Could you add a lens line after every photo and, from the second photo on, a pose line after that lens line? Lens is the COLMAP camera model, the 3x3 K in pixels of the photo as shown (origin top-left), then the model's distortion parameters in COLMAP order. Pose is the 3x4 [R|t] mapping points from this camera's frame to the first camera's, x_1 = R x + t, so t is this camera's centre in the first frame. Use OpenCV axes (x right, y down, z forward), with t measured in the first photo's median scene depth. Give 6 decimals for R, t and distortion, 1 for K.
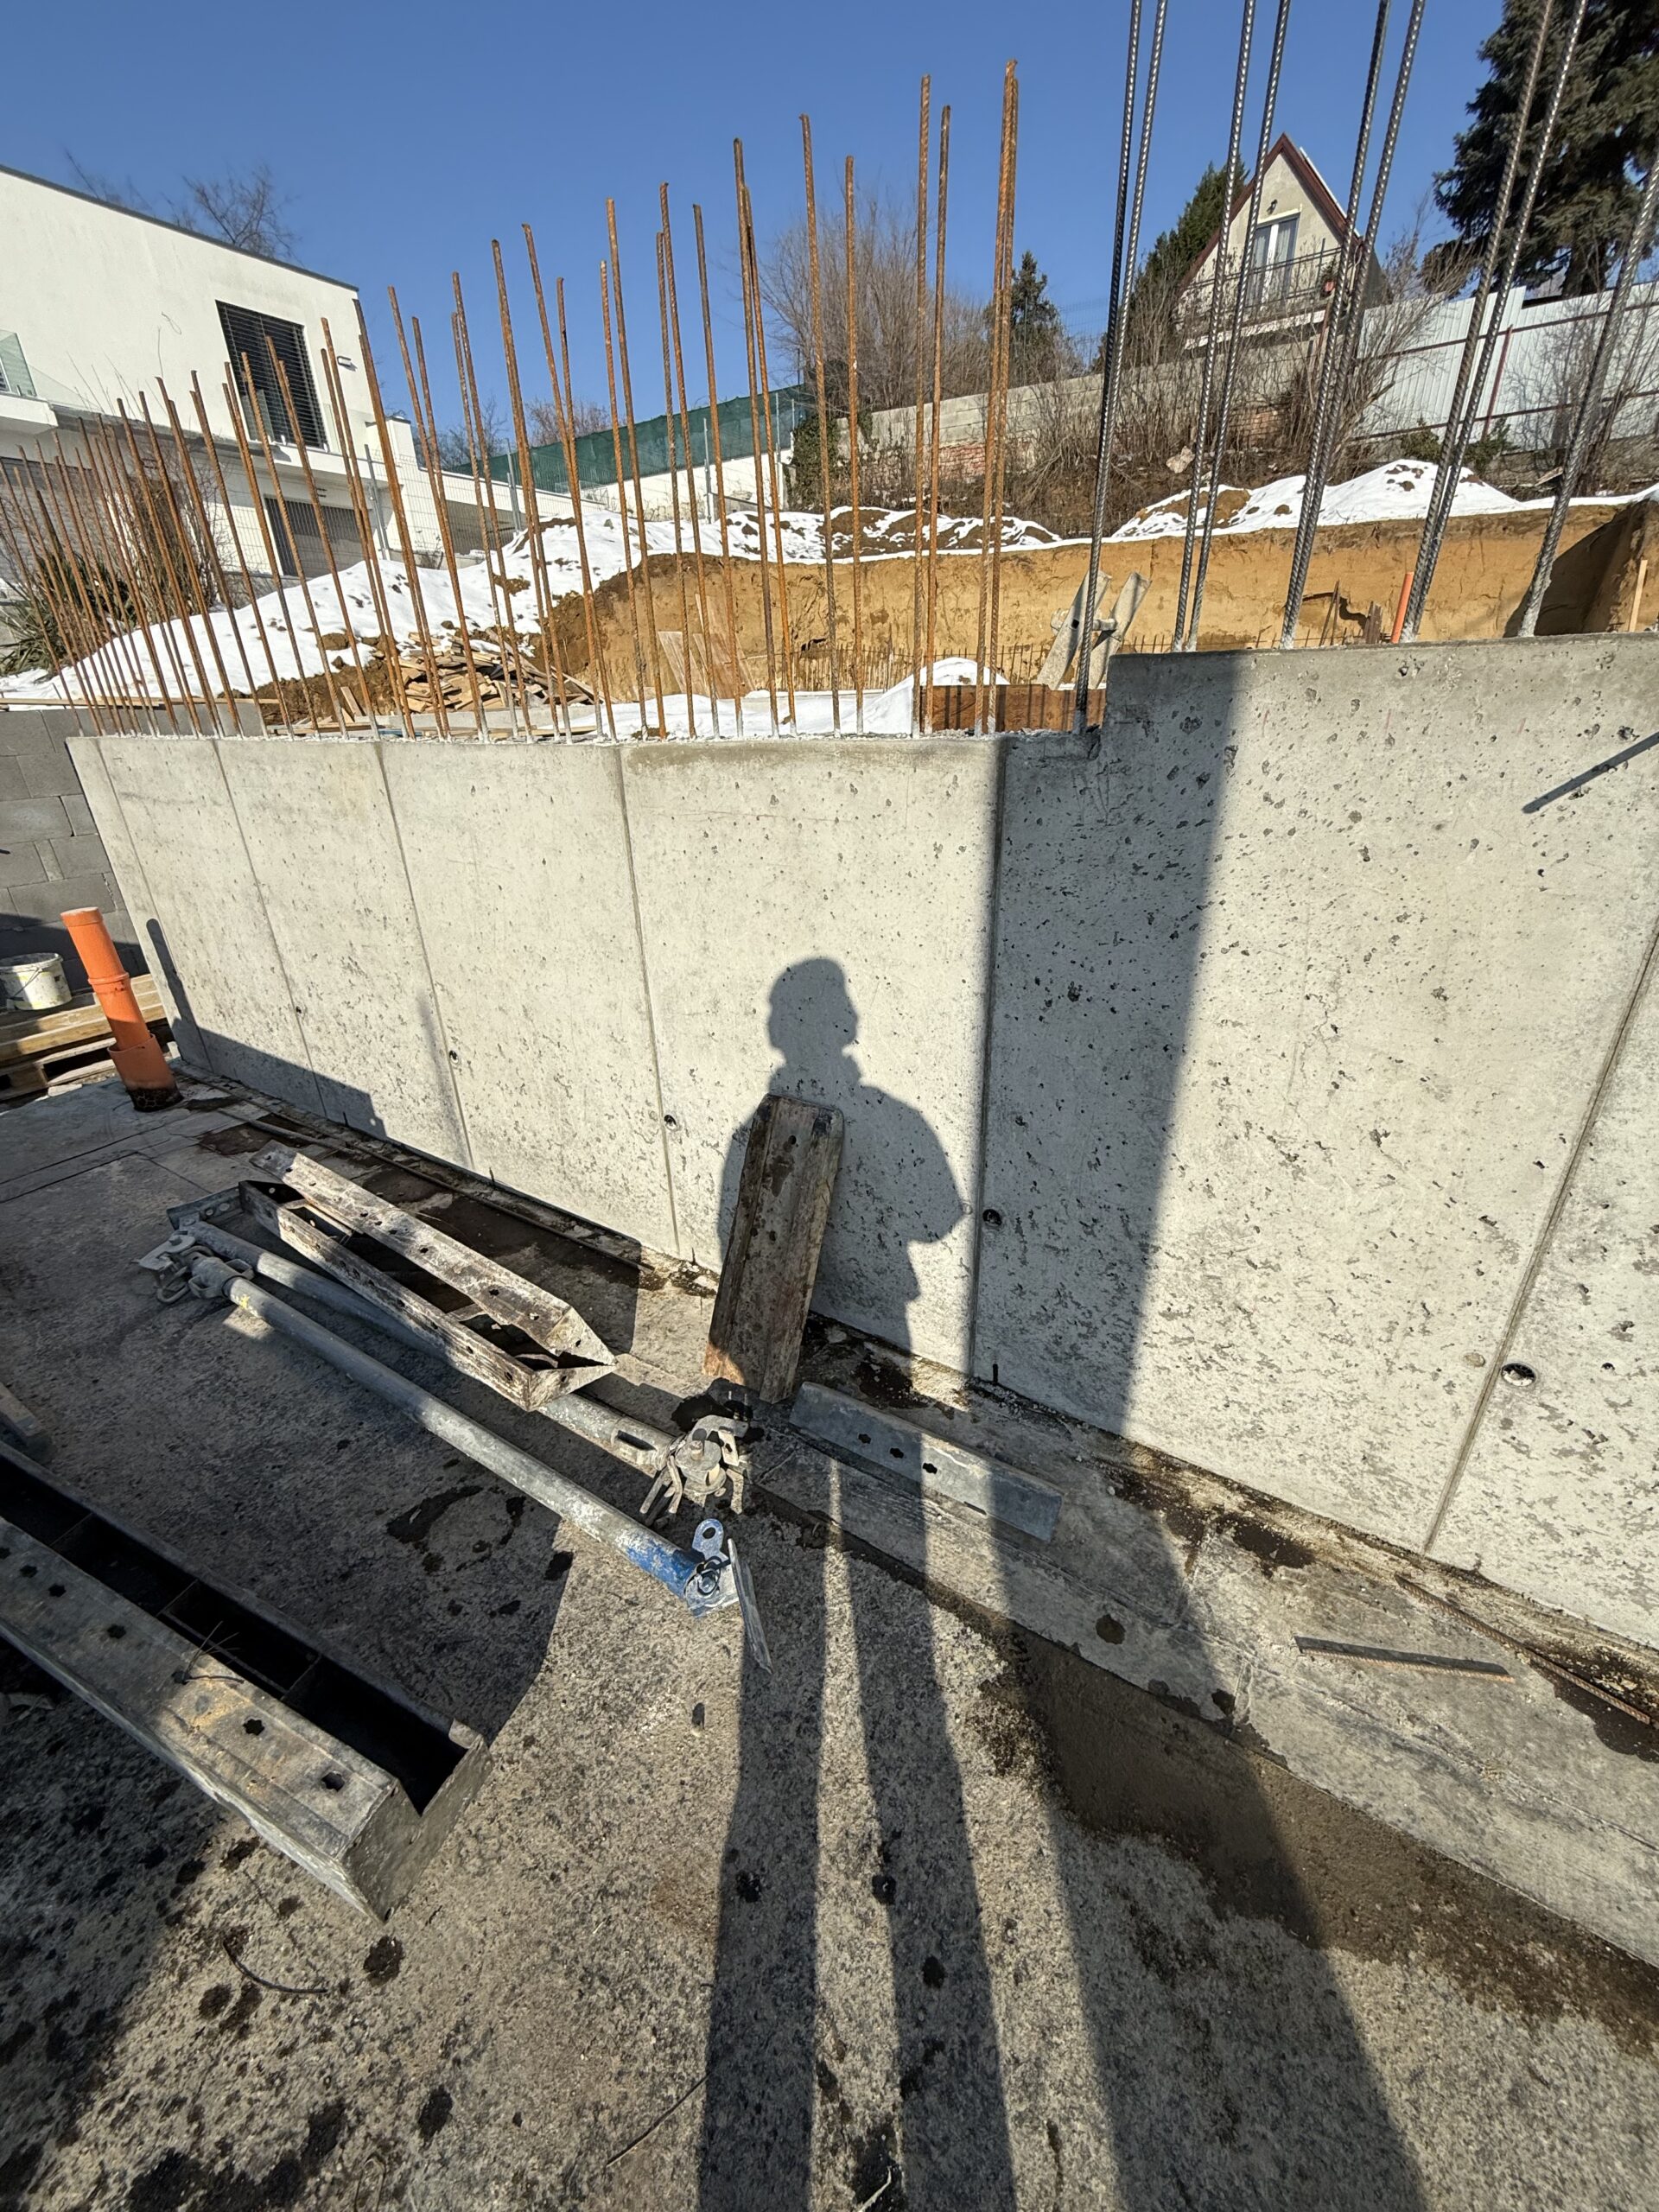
lens RADIAL K [[884.1, 0, 827.0], [0, 884.1, 1107.9], [0, 0, 1]] dist [0.001887, -0.000416]
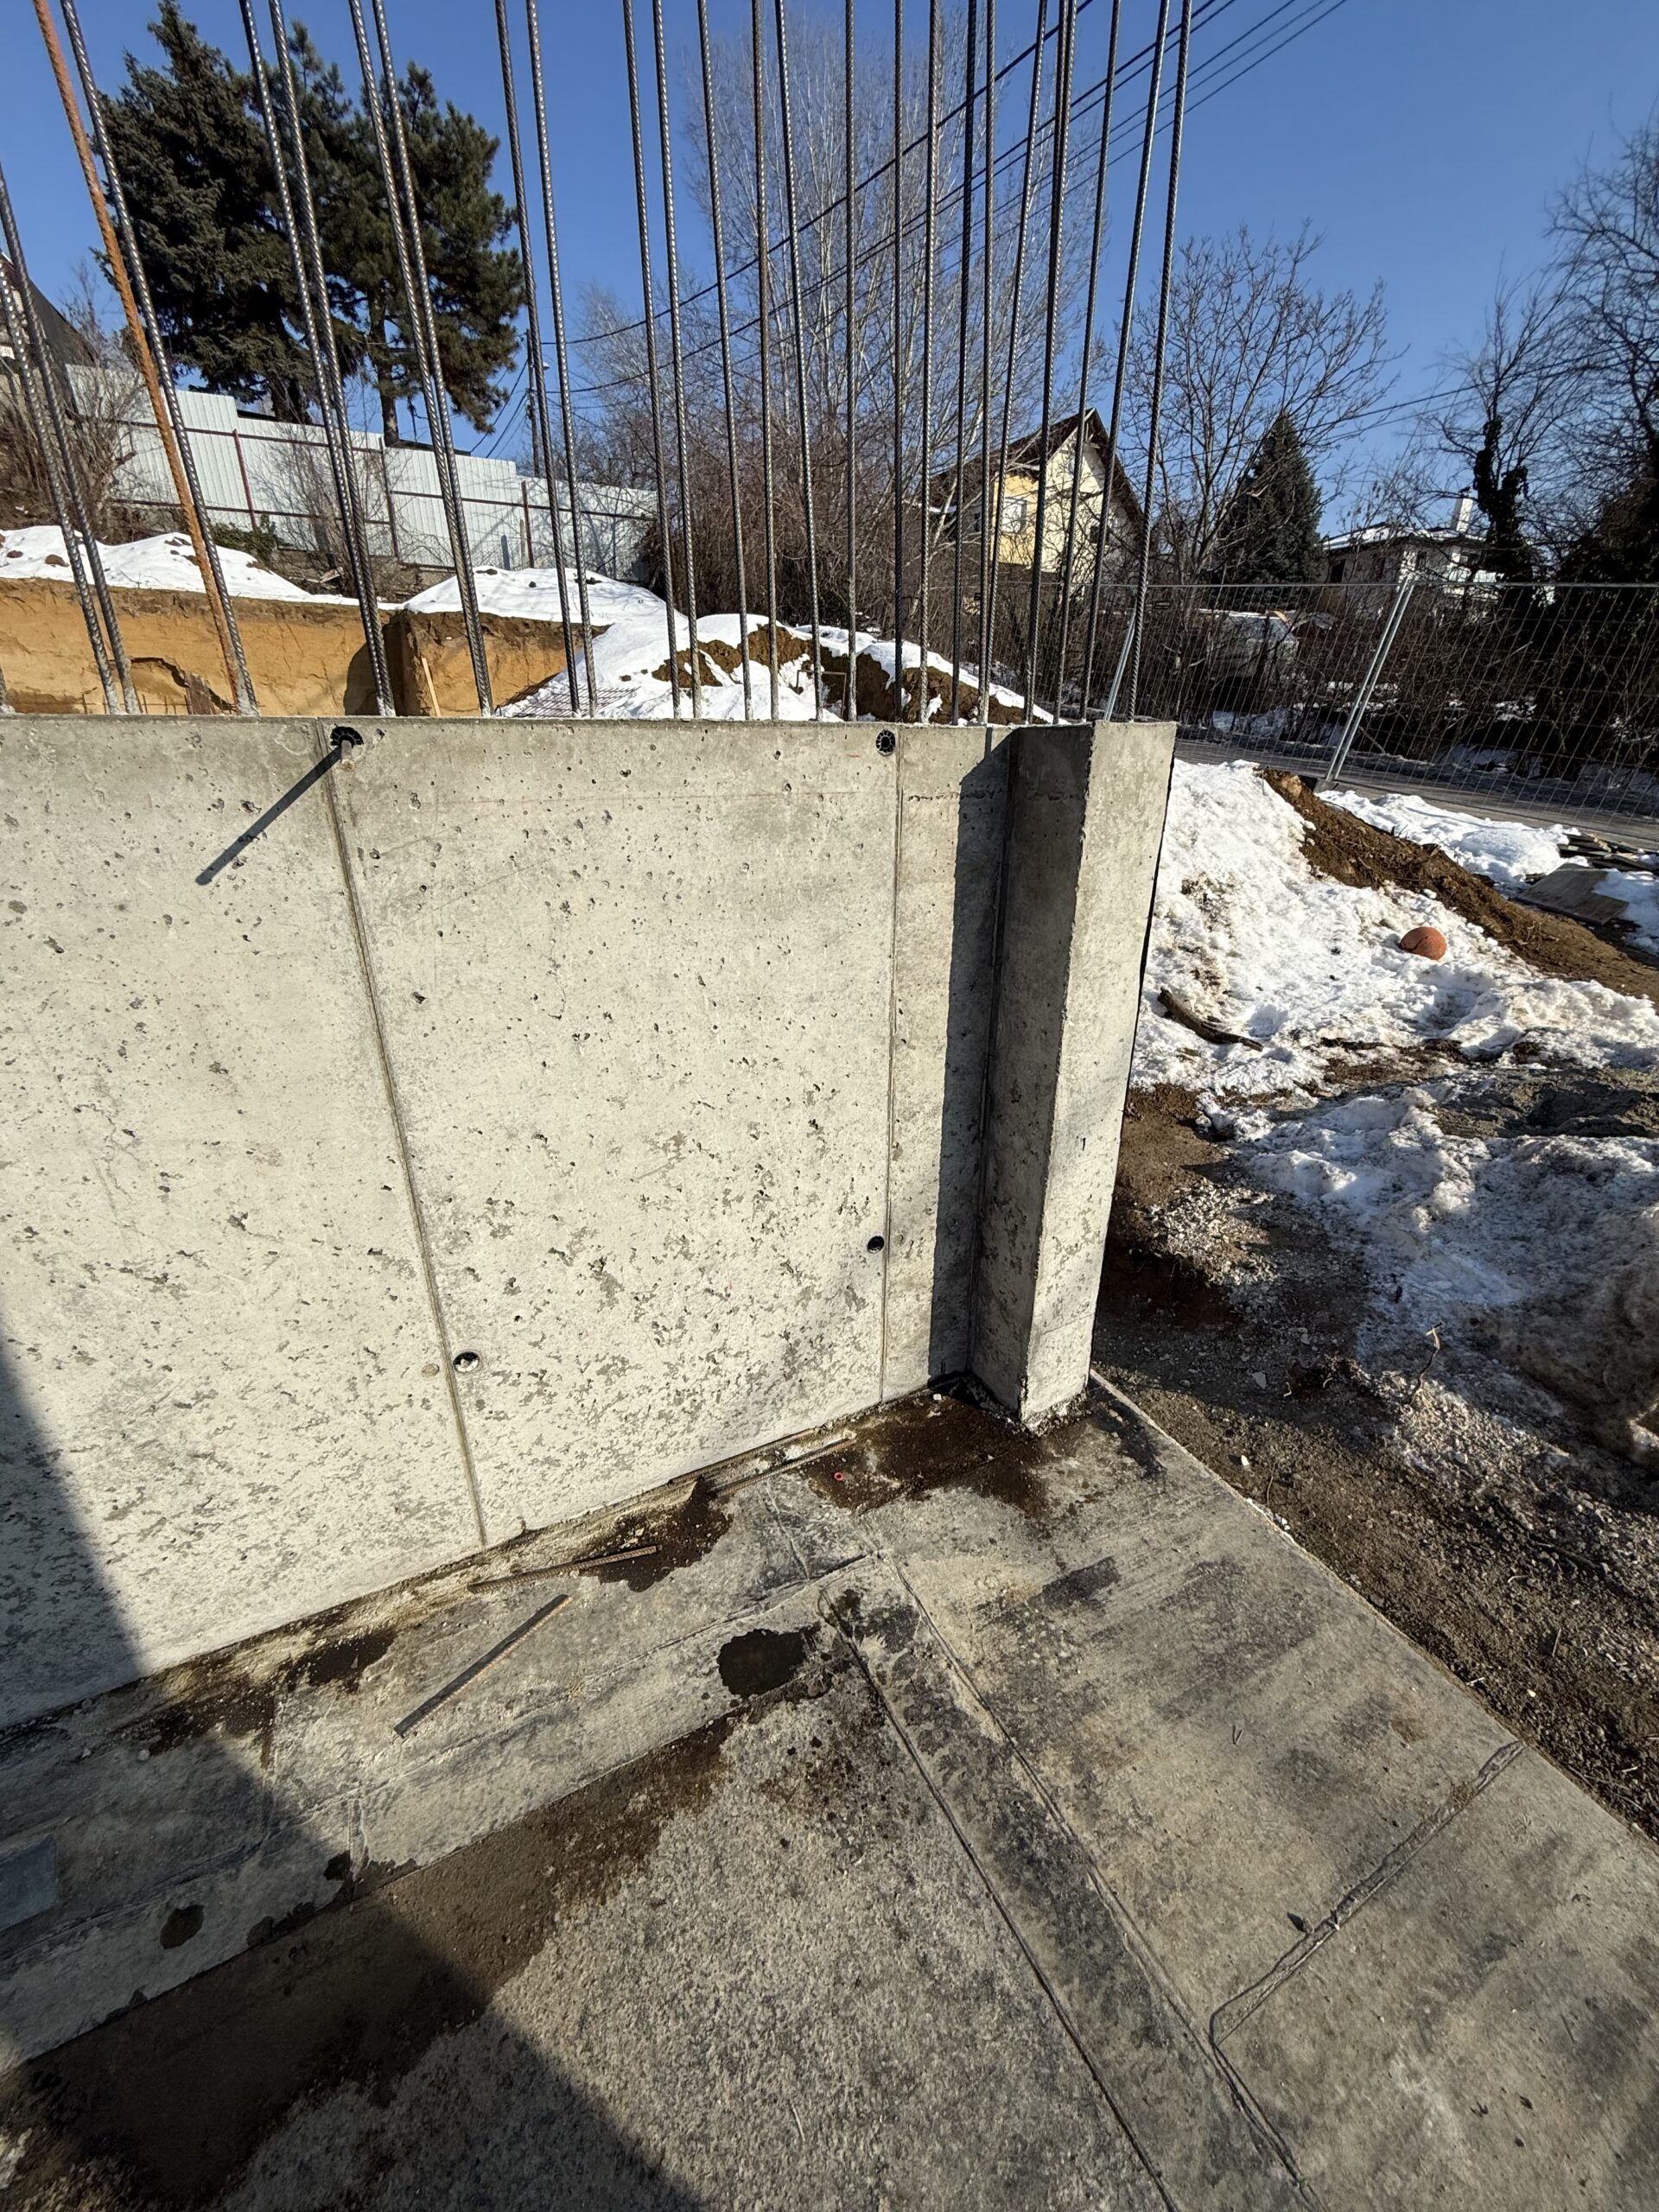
lens RADIAL K [[884.1, 0, 838.0], [0, 884.1, 1108.0], [0, 0, 1]] dist [0.001887, -0.000416]
pose [[0.494352, -0.310074, 0.812078, 0.190524], [0.362181, 0.922735, 0.131848, 0.026310], [-0.790216, 0.228940, 0.568459, -0.074264]]
